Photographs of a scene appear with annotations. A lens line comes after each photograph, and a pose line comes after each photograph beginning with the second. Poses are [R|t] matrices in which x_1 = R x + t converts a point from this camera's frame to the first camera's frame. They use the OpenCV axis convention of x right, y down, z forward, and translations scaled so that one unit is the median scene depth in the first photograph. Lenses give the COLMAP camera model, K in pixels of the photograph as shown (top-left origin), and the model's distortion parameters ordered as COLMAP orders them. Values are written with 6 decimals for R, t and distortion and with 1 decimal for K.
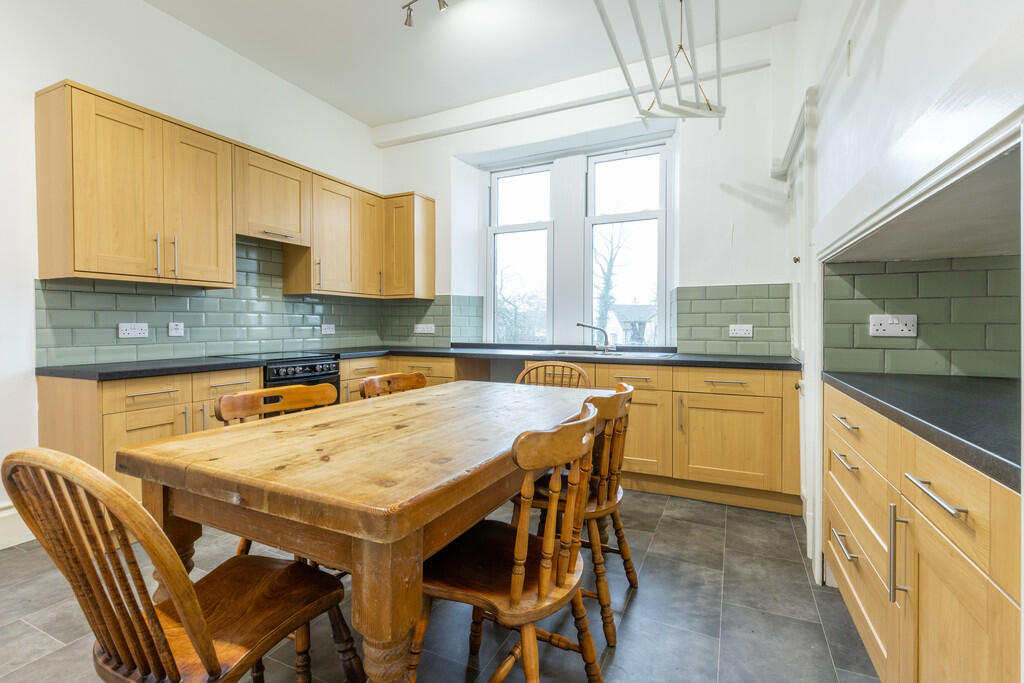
lens RADIAL K [[473.6, 0, 508.7], [0, 473.6, 331.3], [0, 0, 1]] dist [0.031893, 0.000613]
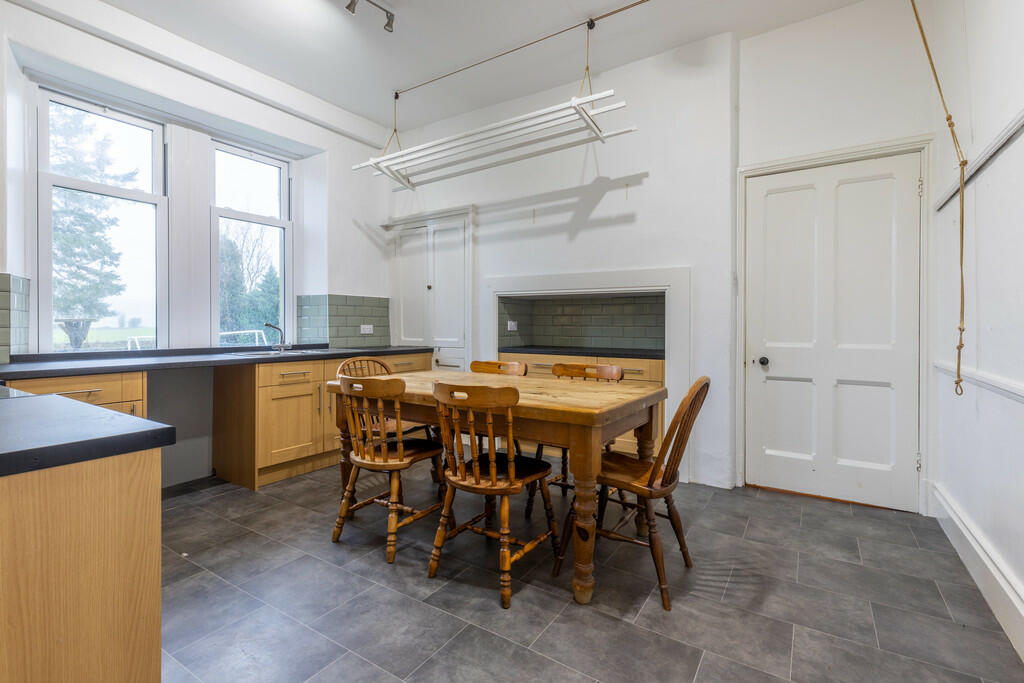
lens RADIAL K [[473.6, 0, 510.9], [0, 473.6, 335.6], [0, 0, 1]] dist [0.031893, 0.000613]
pose [[0.140242, -0.021820, 0.989877, -0.697584], [0.011741, 0.999723, 0.020373, -0.005618], [-0.990048, 0.008765, 0.140459, 0.323198]]
